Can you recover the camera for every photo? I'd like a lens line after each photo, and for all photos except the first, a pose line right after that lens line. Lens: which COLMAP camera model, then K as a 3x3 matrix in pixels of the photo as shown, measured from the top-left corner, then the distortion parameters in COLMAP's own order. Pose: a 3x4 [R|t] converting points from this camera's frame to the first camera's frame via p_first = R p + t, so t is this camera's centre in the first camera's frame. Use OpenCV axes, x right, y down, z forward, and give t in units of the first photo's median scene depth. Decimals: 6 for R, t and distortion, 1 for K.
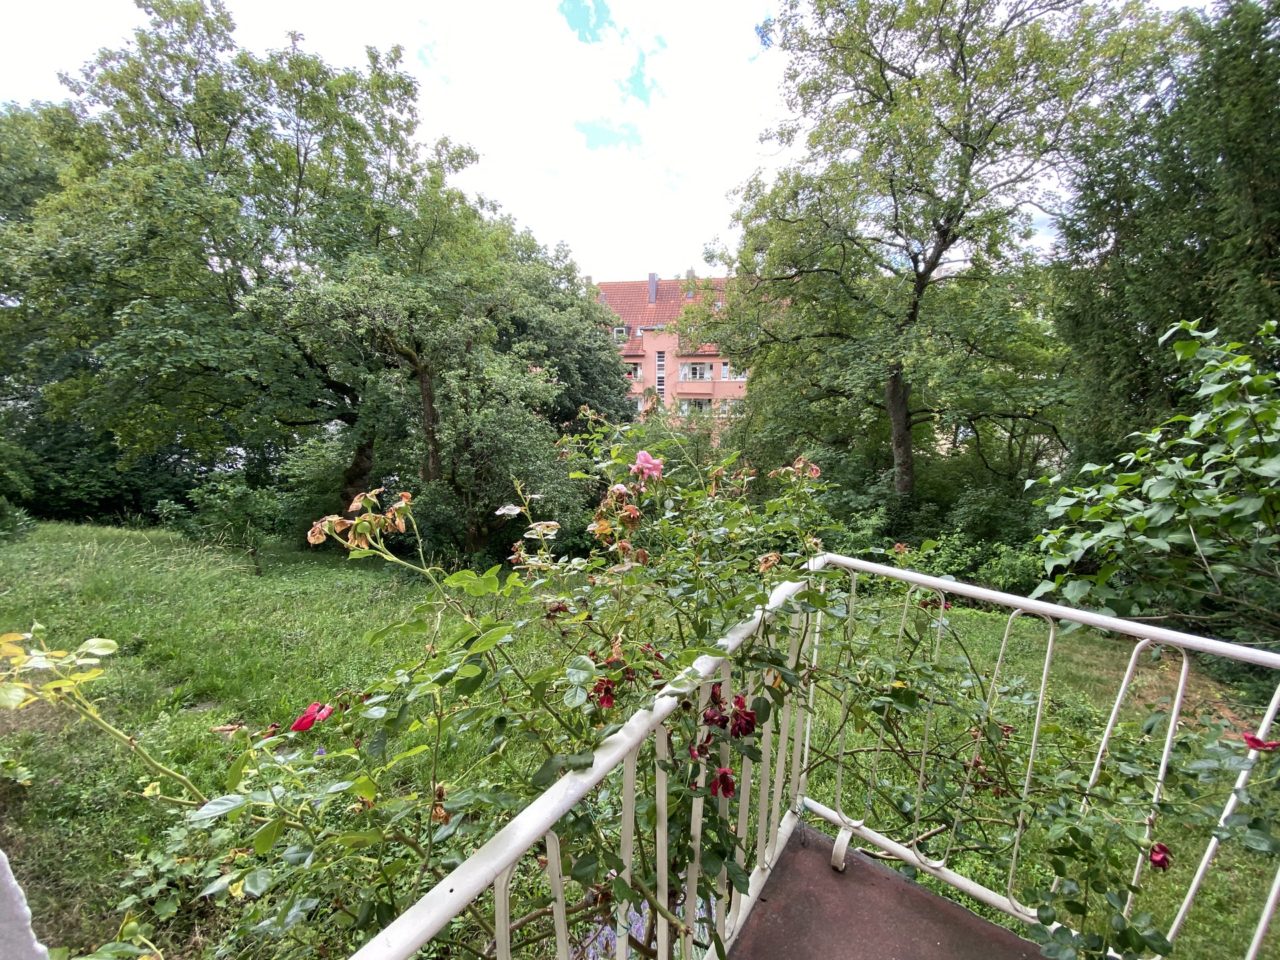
lens RADIAL K [[503.0, 0, 649.9], [0, 503.0, 485.9], [0, 0, 1]] dist [-0.001021, -0.013325]
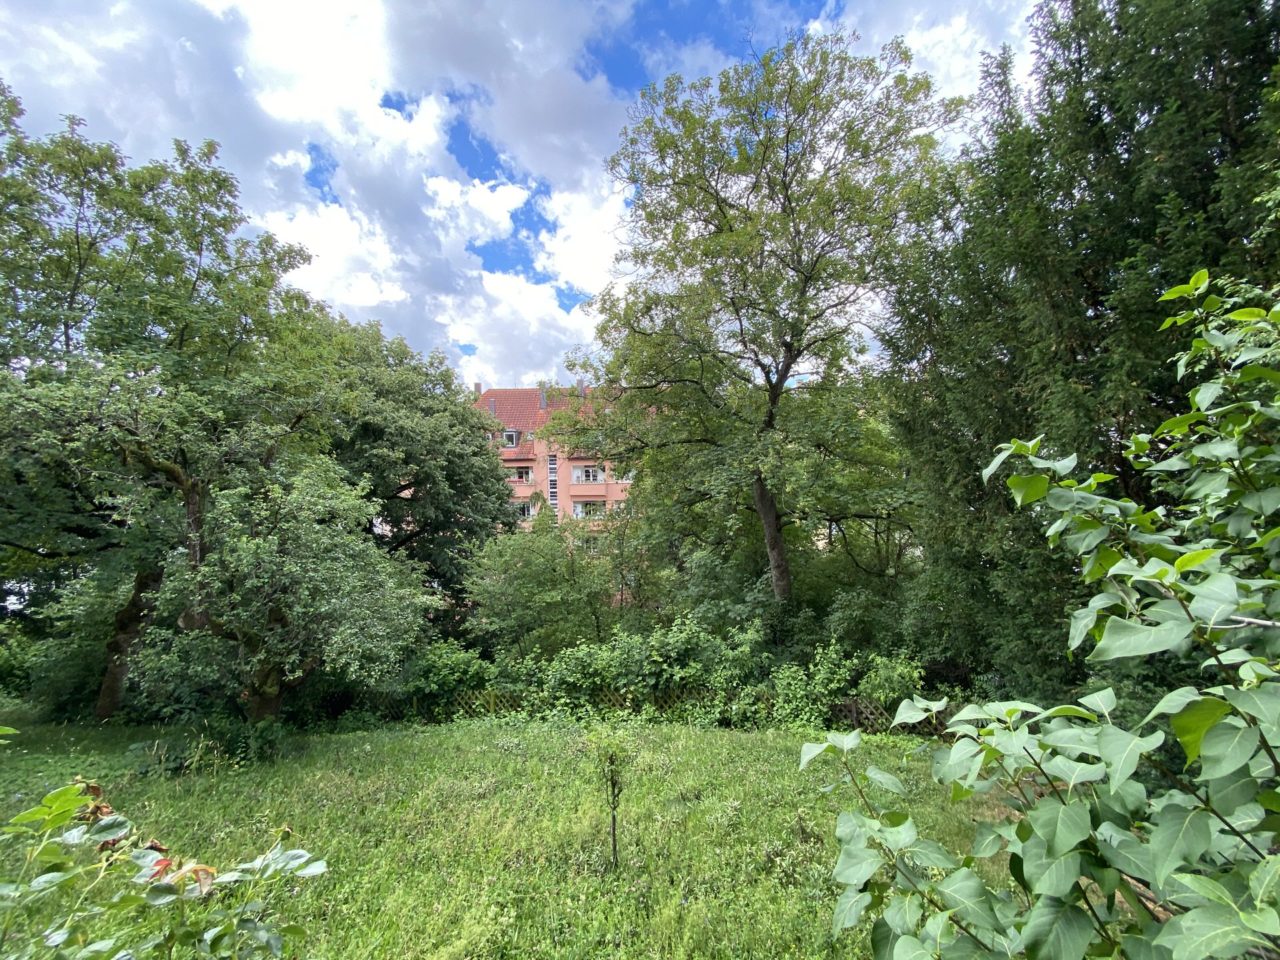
lens RADIAL K [[503.0, 0, 649.9], [0, 503.0, 485.9], [0, 0, 1]] dist [-0.001021, -0.013325]
pose [[0.981490, -0.023156, 0.190106, 0.088791], [0.059891, 0.979987, -0.189838, -0.032861], [-0.181906, 0.197710, 0.963235, 0.084341]]
